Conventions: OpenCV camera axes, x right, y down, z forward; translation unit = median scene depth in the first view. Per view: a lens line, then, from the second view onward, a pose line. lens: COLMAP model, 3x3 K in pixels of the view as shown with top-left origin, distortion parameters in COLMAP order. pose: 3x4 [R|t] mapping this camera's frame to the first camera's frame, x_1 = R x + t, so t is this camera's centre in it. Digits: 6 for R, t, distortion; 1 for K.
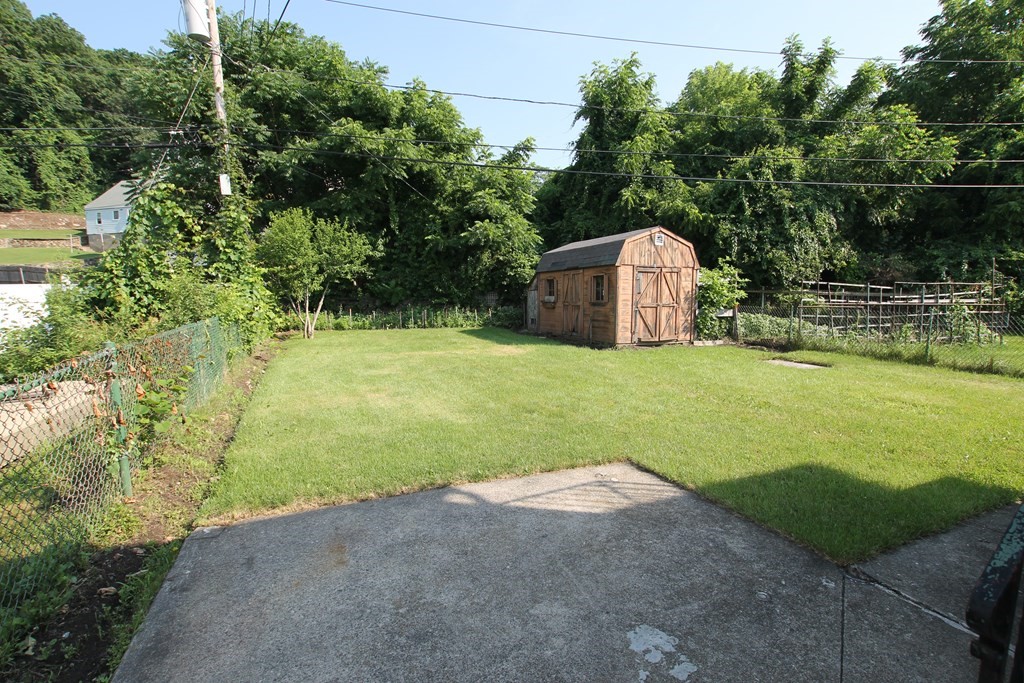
lens RADIAL K [[479.0, 0, 511.4], [0, 479.0, 352.3], [0, 0, 1]] dist [-0.034731, 0.004924]
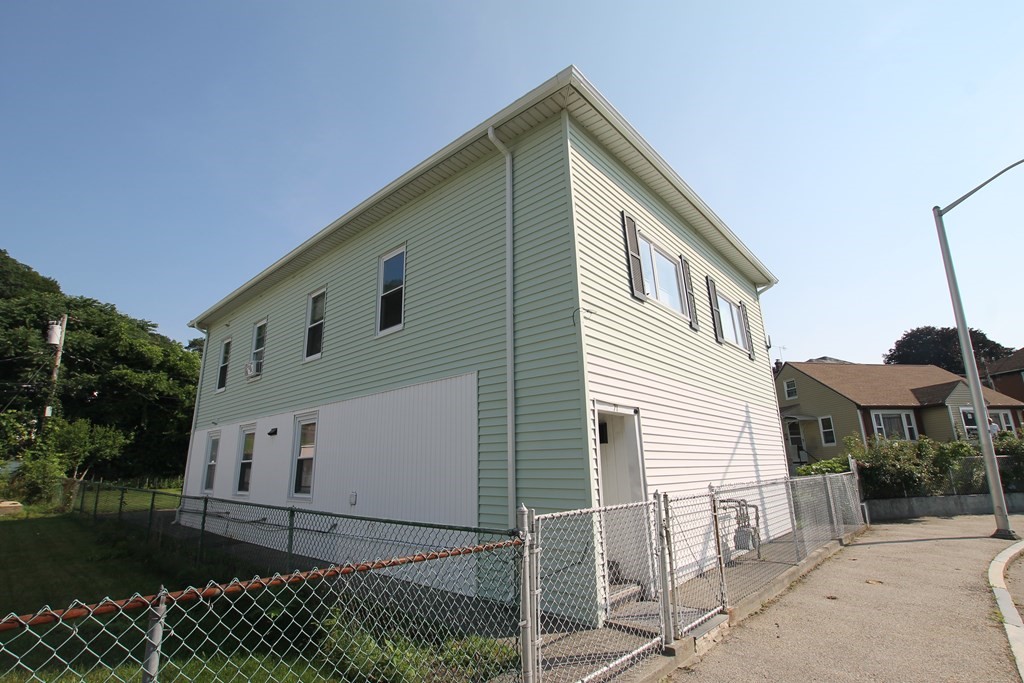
lens RADIAL K [[479.0, 0, 511.4], [0, 479.0, 352.3], [0, 0, 1]] dist [-0.034731, 0.004924]
pose [[0.905103, 0.088490, 0.415883, 0.215578], [0.063862, 0.938716, -0.338723, 0.132400], [-0.420370, 0.333138, 0.843984, -1.031712]]
